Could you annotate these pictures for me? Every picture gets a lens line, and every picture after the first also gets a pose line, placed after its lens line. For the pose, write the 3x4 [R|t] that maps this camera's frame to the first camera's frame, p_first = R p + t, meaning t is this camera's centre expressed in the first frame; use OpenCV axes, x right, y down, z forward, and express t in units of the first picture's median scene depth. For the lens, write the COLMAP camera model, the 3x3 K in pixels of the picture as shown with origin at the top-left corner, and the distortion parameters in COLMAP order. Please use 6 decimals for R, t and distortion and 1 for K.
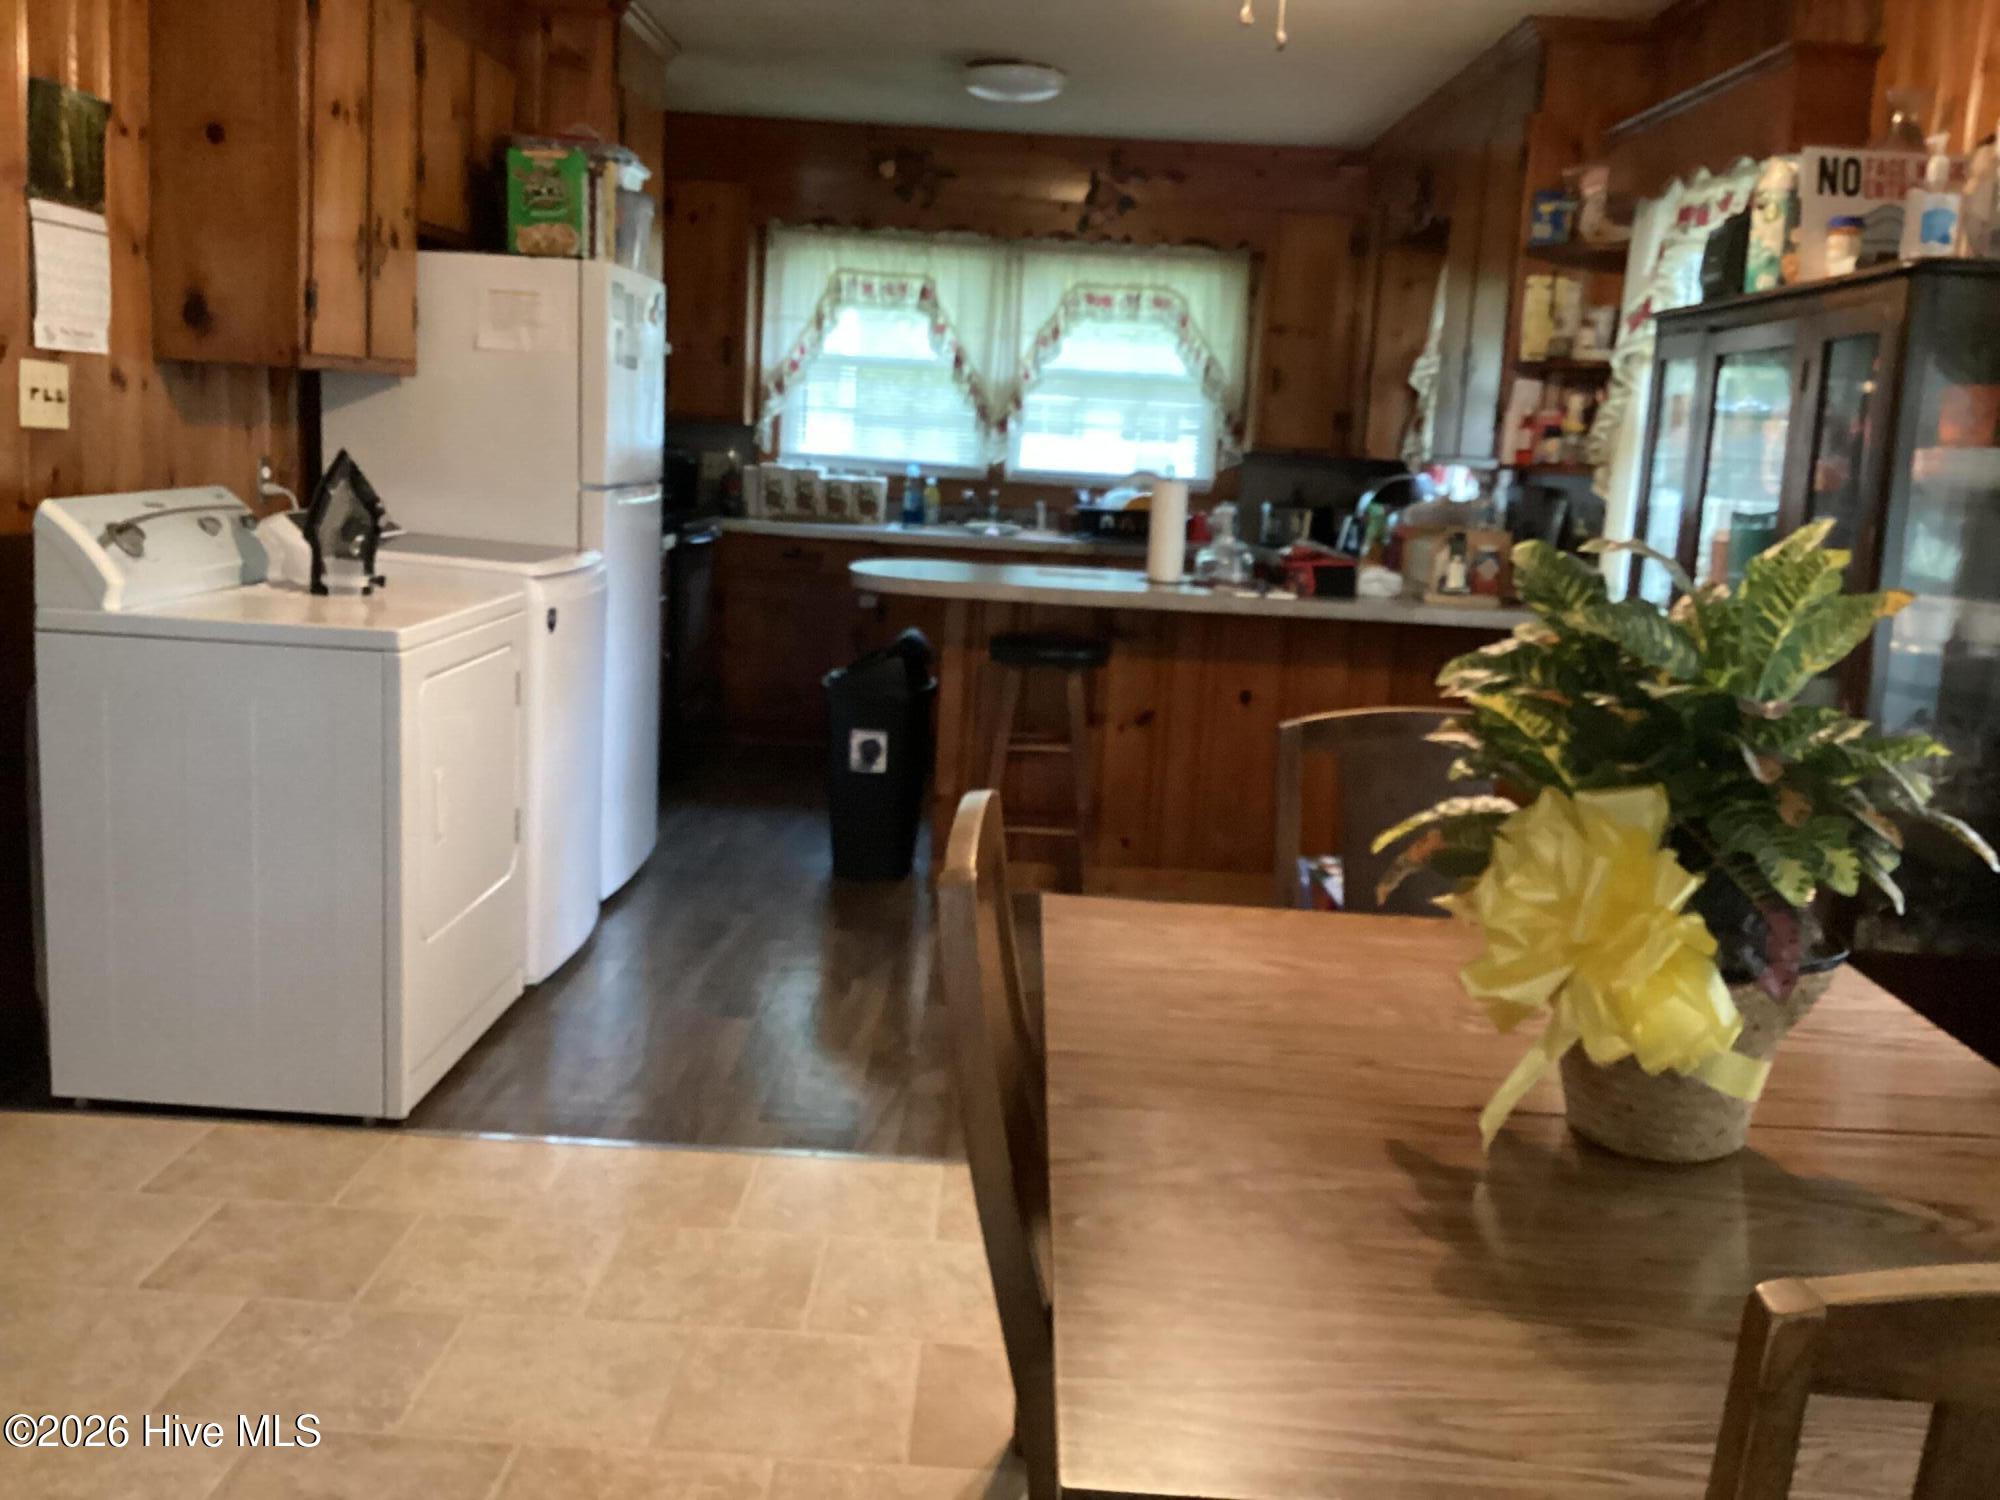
lens RADIAL K [[1839.4, 0, 1000.0], [0, 1839.4, 750.0], [0, 0, 1]] dist [0.114787, -0.261116]
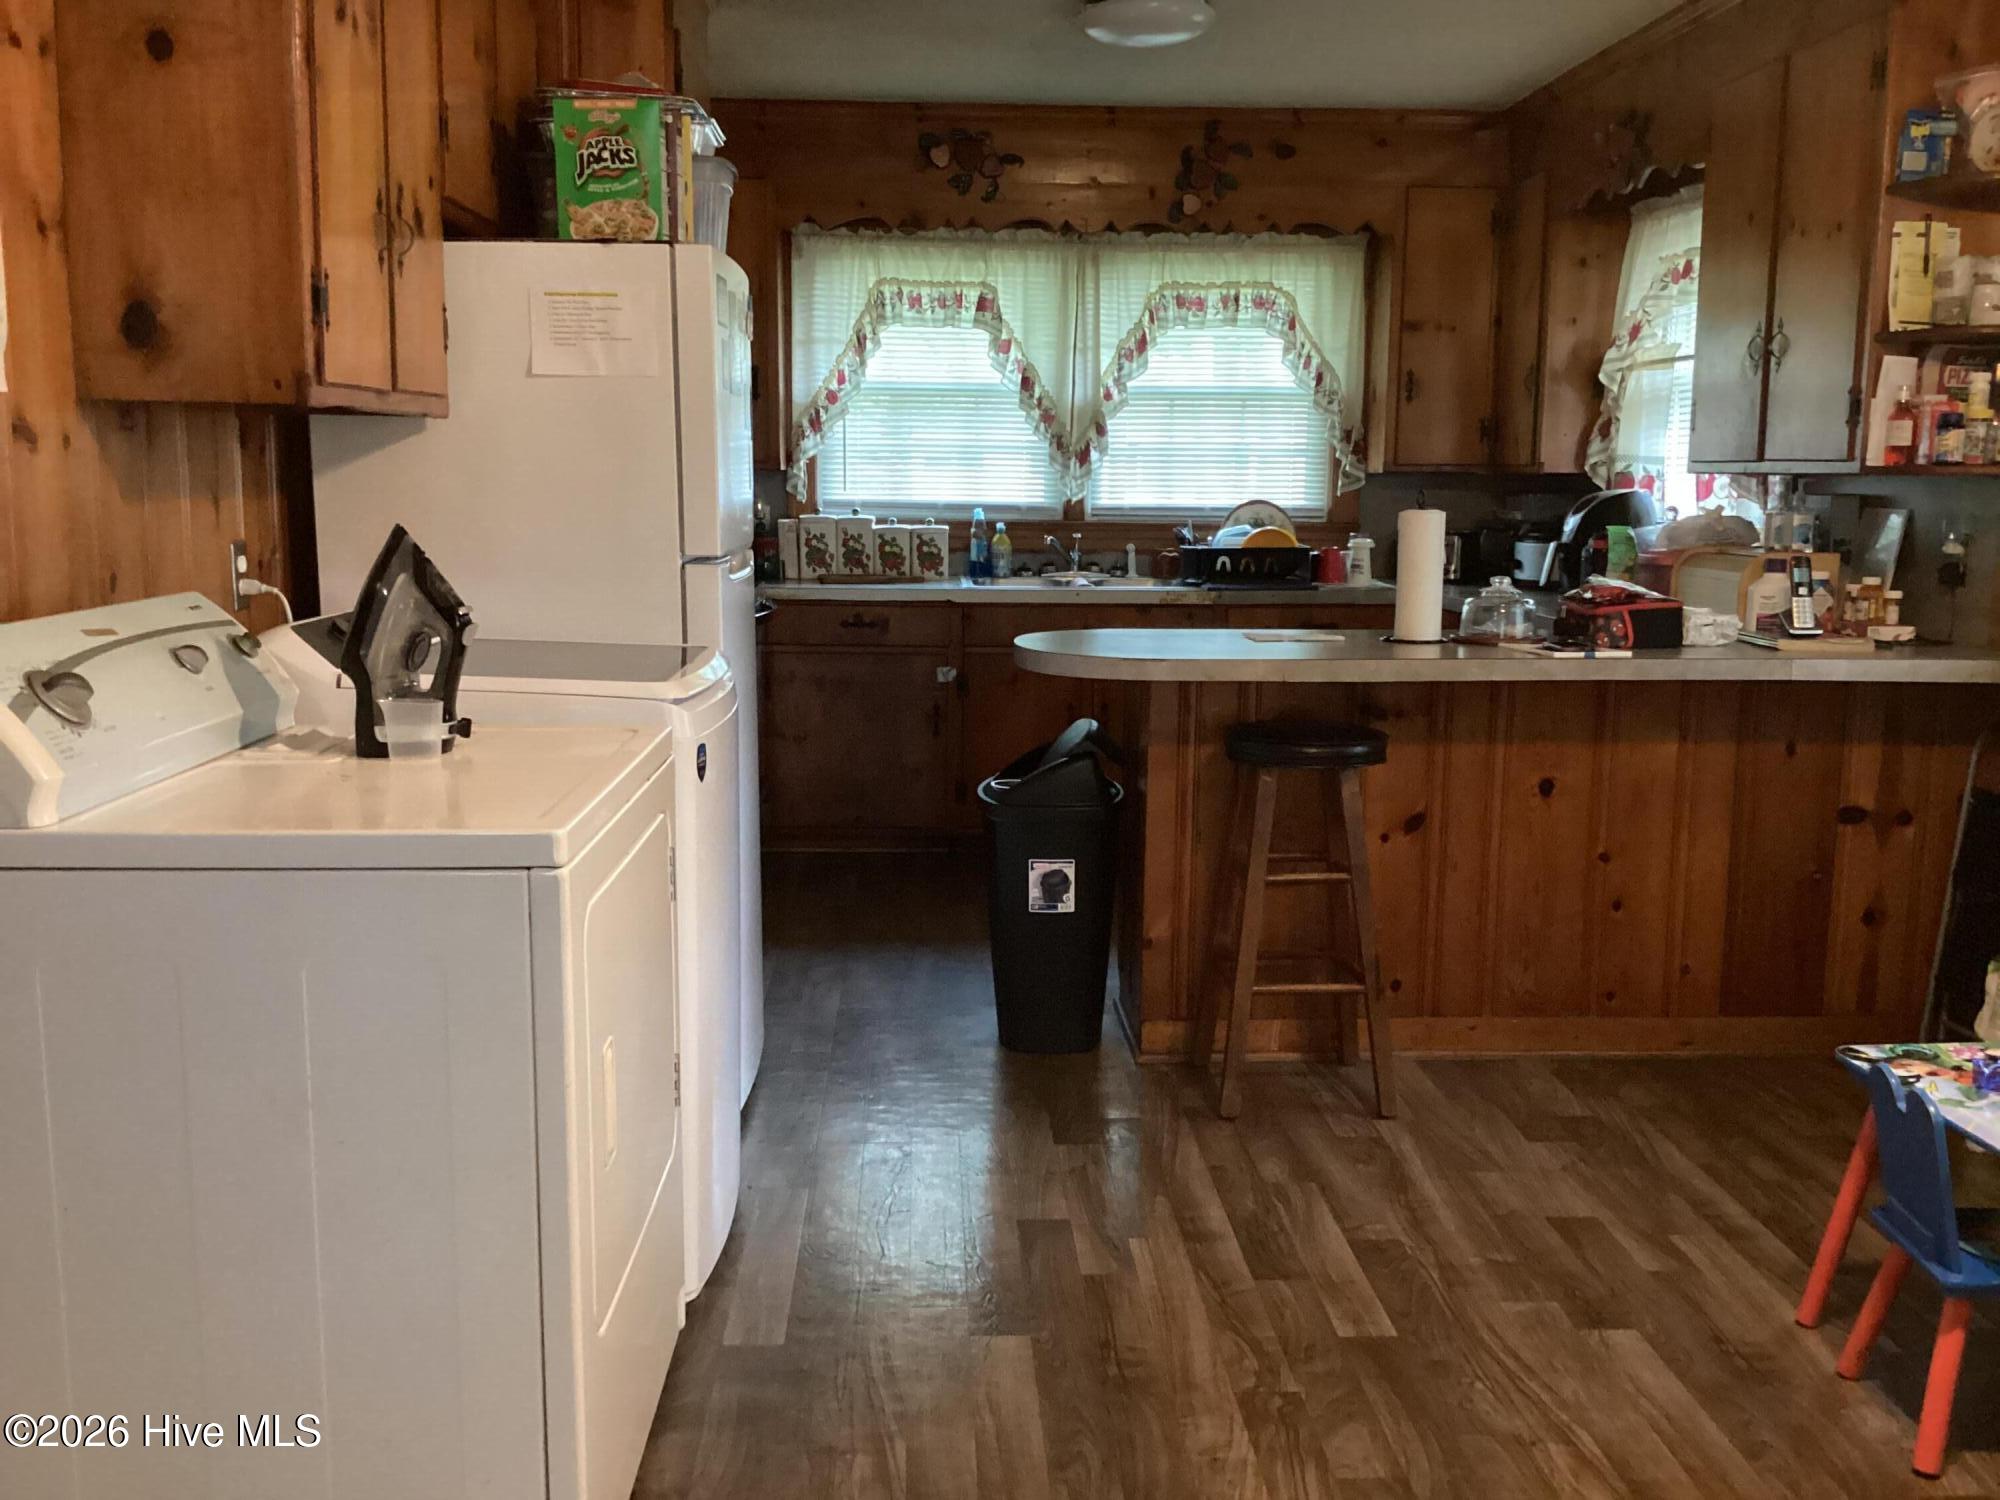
lens RADIAL K [[1812.7, 0, 1000.0], [0, 1812.7, 750.0], [0, 0, 1]] dist [0.090900, -0.164241]
pose [[0.996888, -0.057050, 0.054403, -0.094240], [0.058040, 0.998173, -0.016800, -0.031838], [-0.053345, 0.019905, 0.998378, 0.186151]]
